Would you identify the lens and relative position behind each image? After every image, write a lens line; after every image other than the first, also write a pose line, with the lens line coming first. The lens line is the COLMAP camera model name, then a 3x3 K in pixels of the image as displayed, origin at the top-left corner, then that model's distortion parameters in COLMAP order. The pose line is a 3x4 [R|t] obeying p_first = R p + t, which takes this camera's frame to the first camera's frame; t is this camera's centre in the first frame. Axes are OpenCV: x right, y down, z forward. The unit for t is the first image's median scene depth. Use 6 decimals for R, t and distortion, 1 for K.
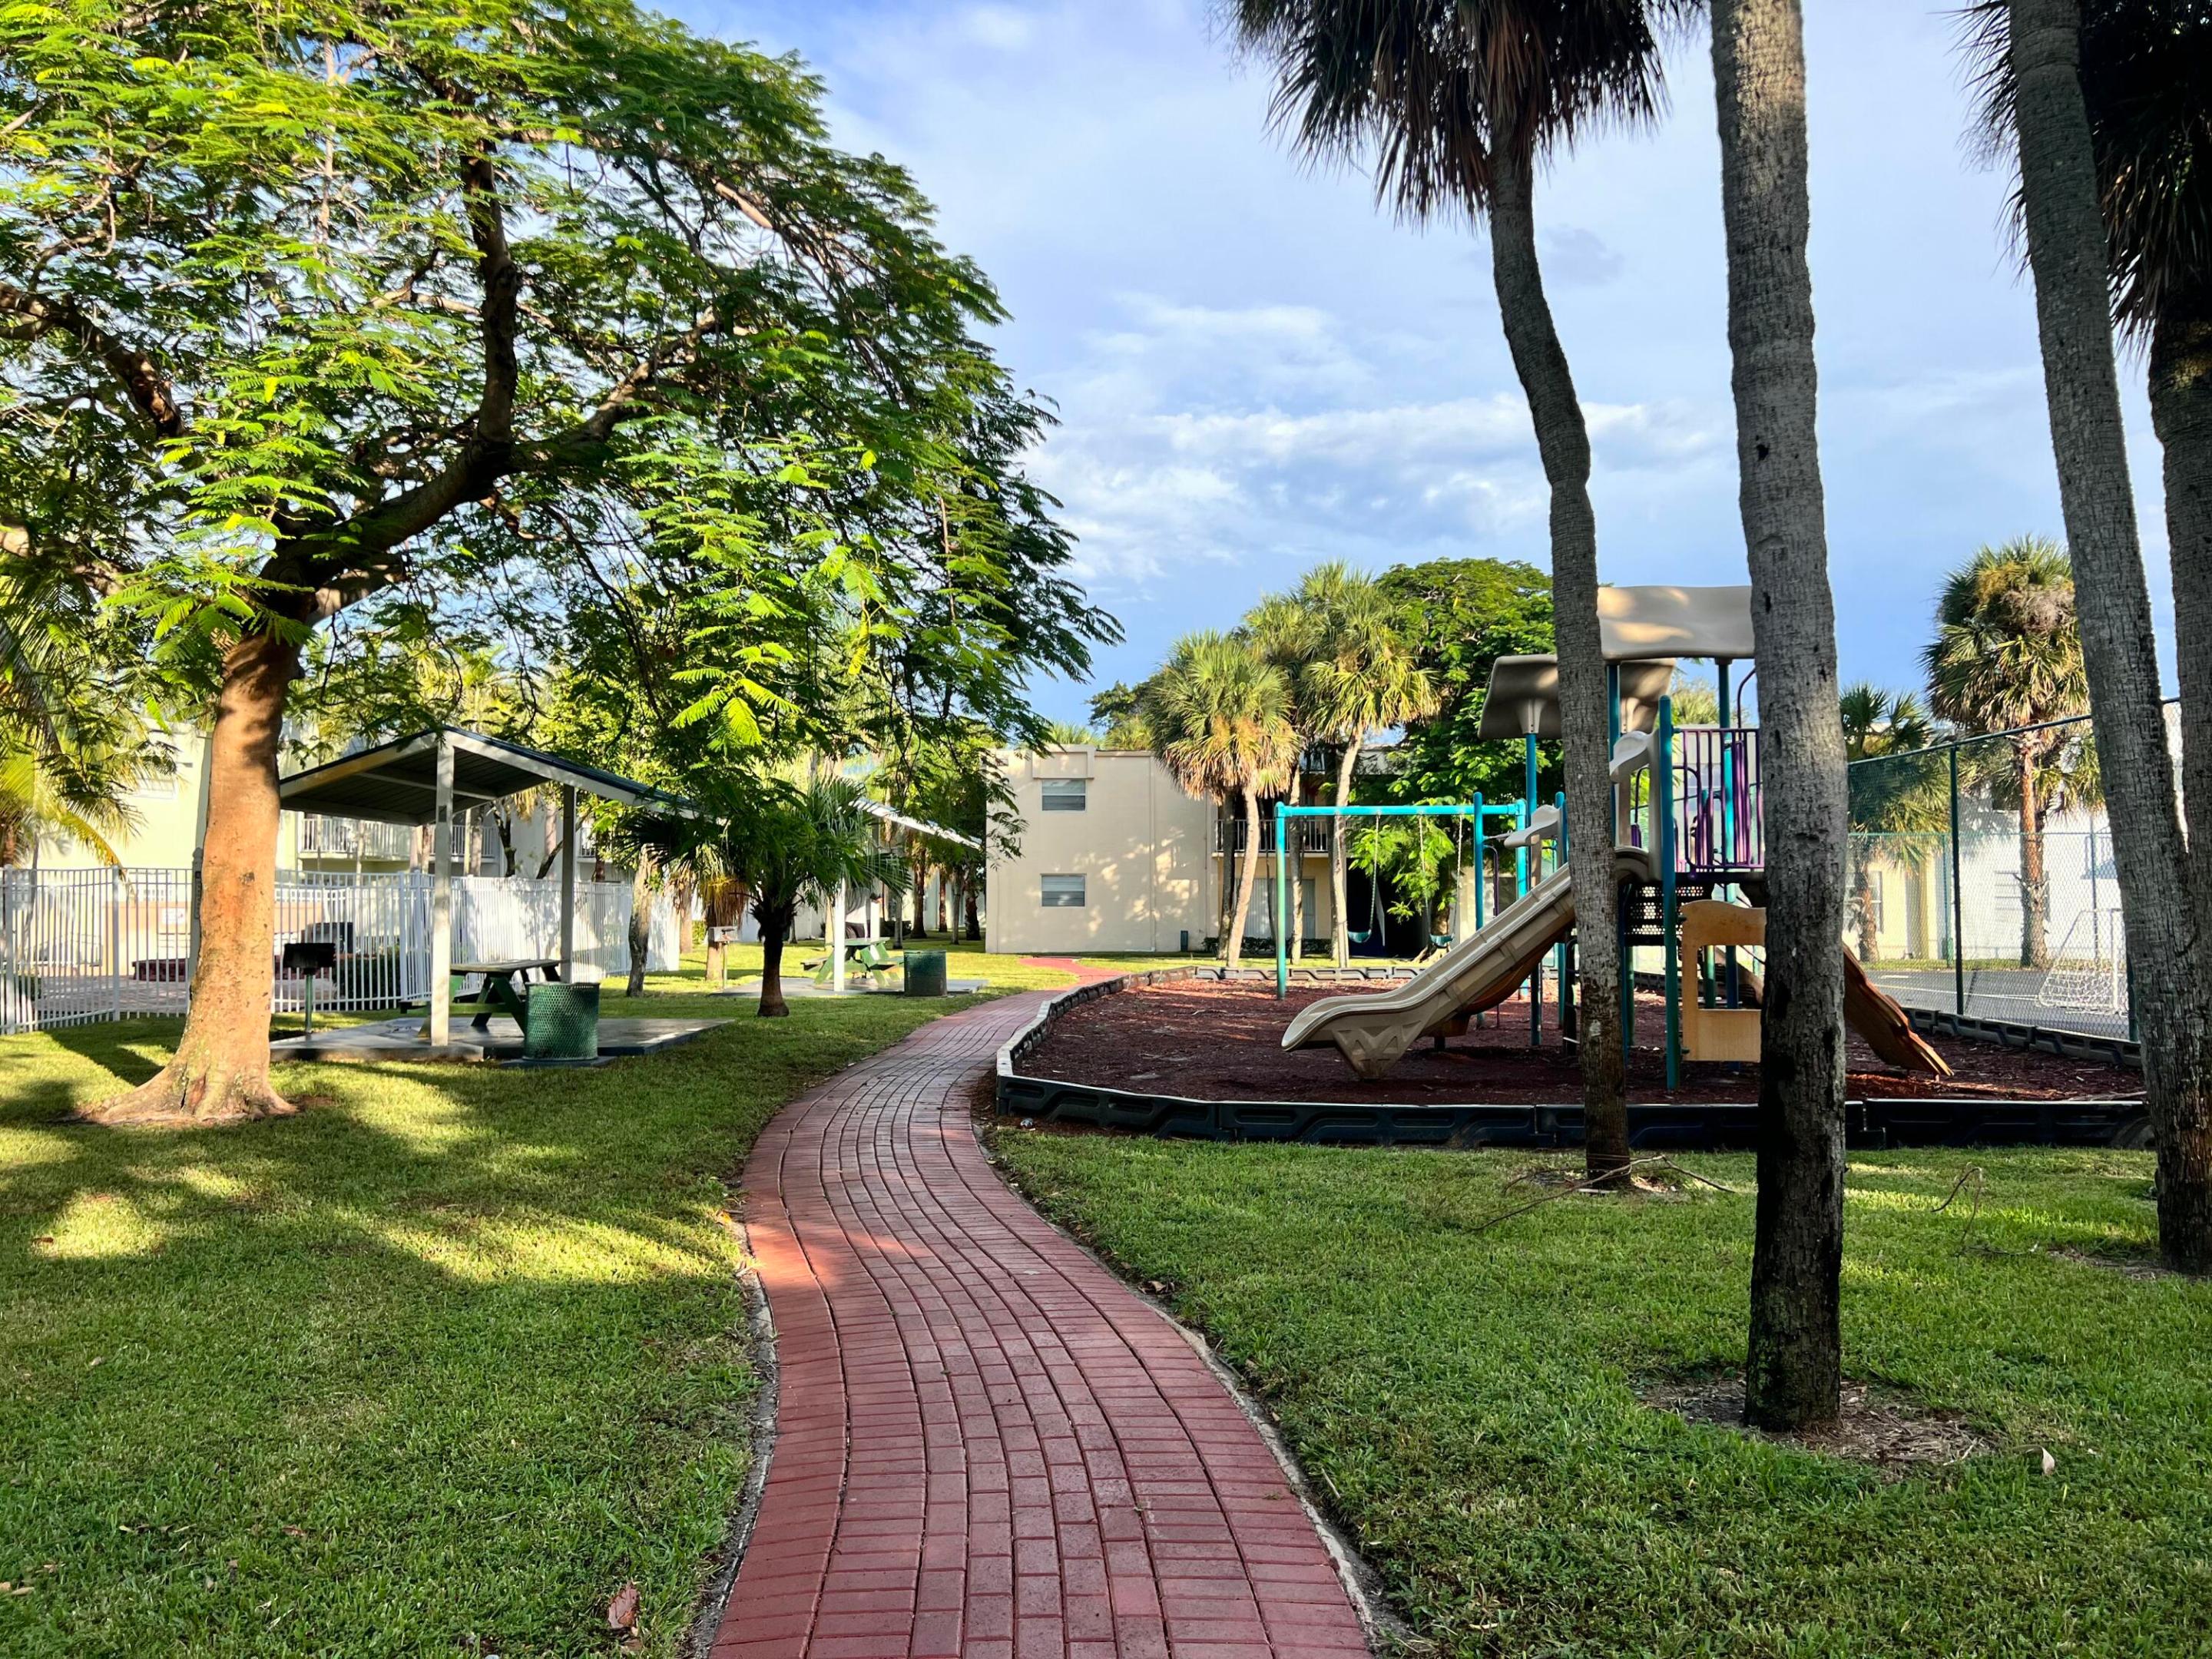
lens RADIAL K [[1626.0, 0, 1098.6], [0, 1626.0, 826.9], [0, 0, 1]] dist [0.041301, -0.059086]
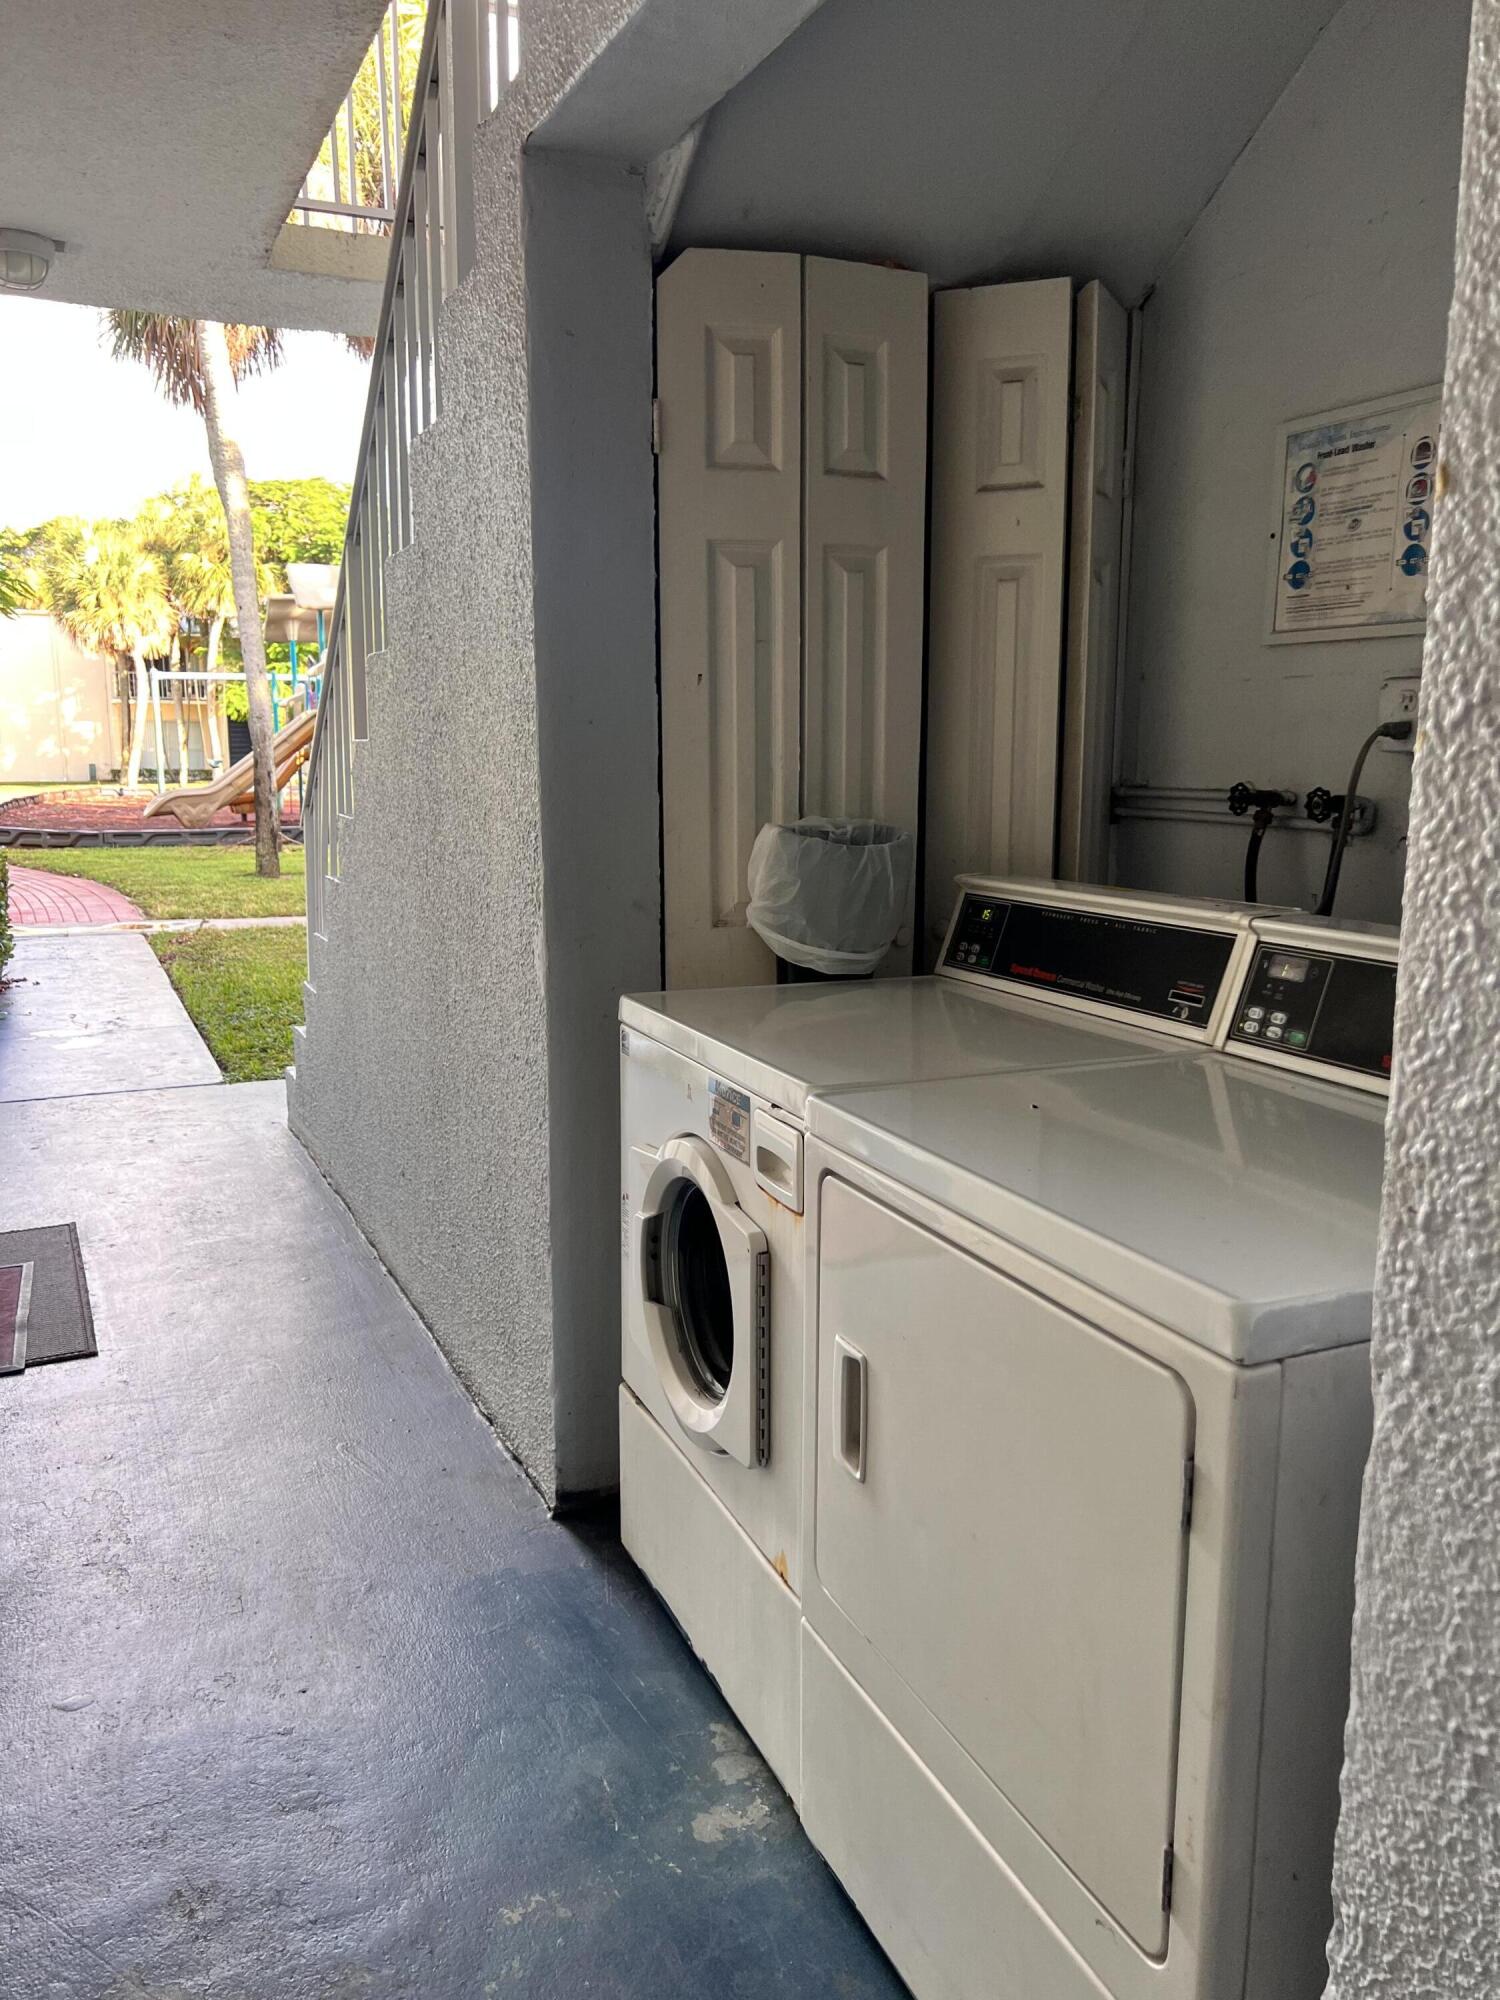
lens RADIAL K [[1470.1, 0, 720.3], [0, 1470.1, 996.3], [0, 0, 1]] dist [0.041301, -0.059086]
pose [[0.901787, -0.078449, 0.425002, -0.026143], [-0.014981, 0.977122, 0.212150, -0.029863], [-0.431922, -0.197681, 0.879981, -0.731461]]
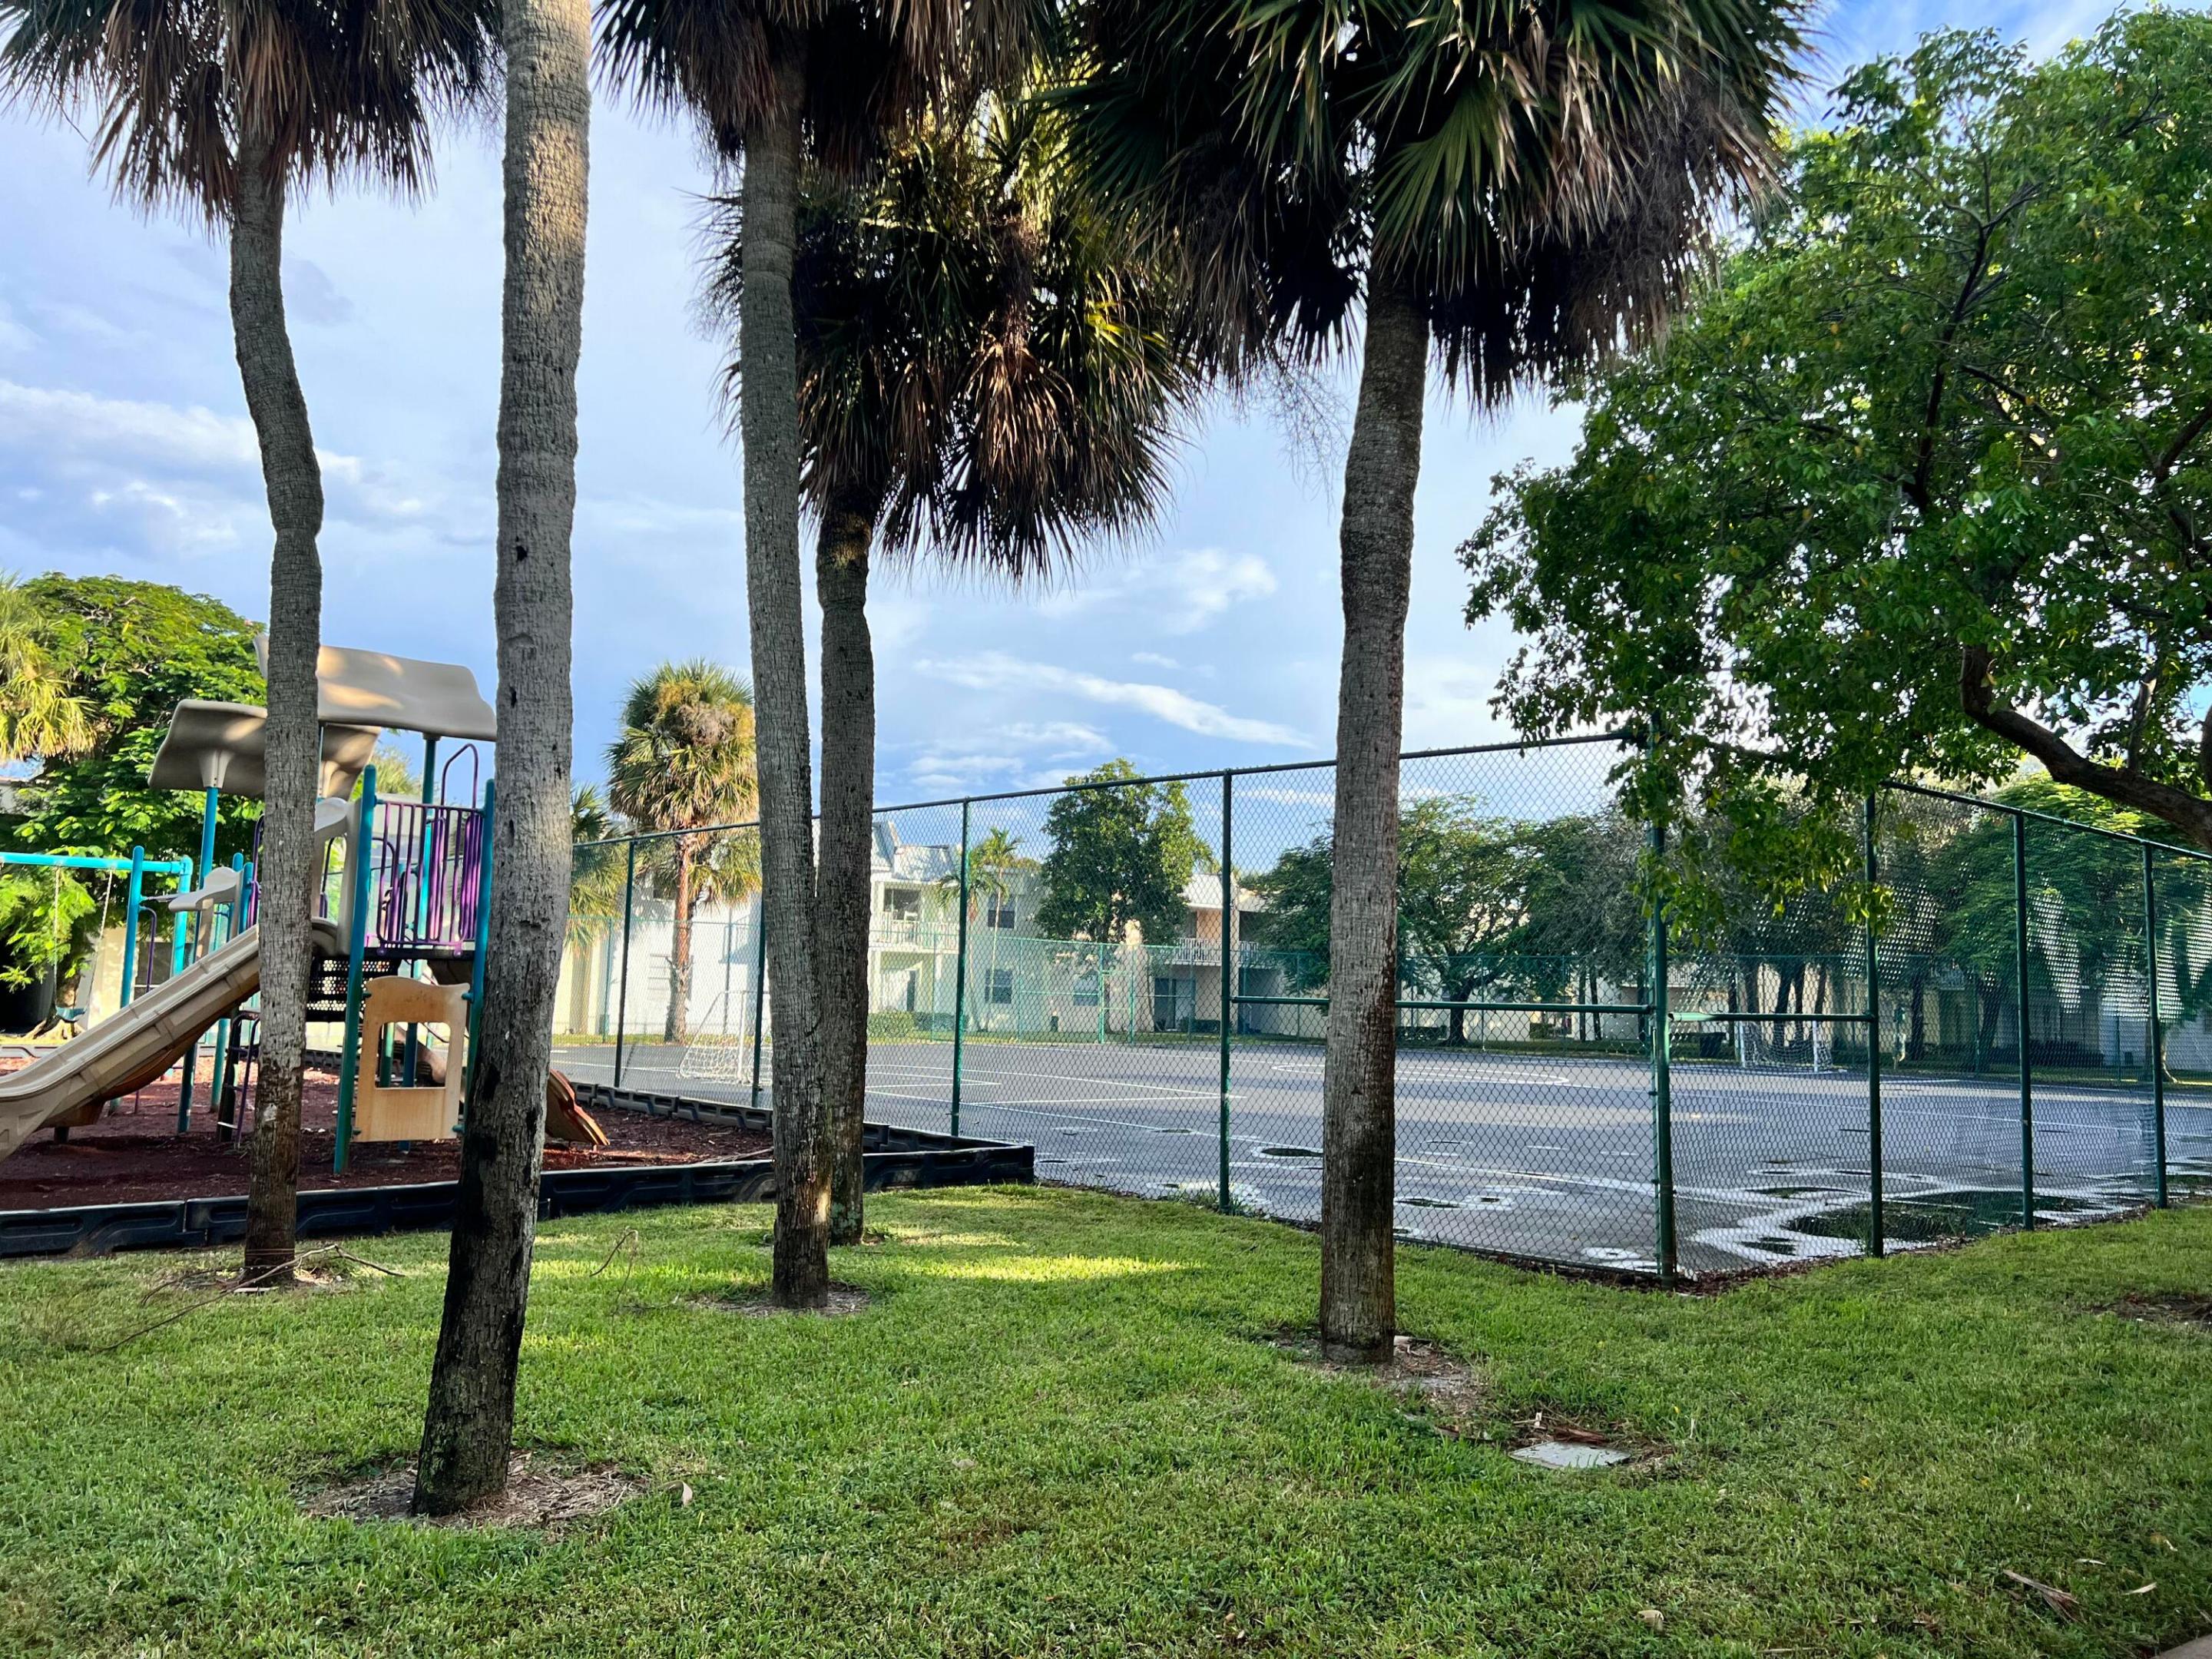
lens RADIAL K [[1626.0, 0, 1098.6], [0, 1626.0, 826.9], [0, 0, 1]] dist [0.041301, -0.059086]
pose [[0.718280, 0.091510, 0.689710, -0.008813], [-0.060102, 0.995768, -0.069526, -0.001475], [-0.693153, 0.008486, 0.720740, -0.001345]]
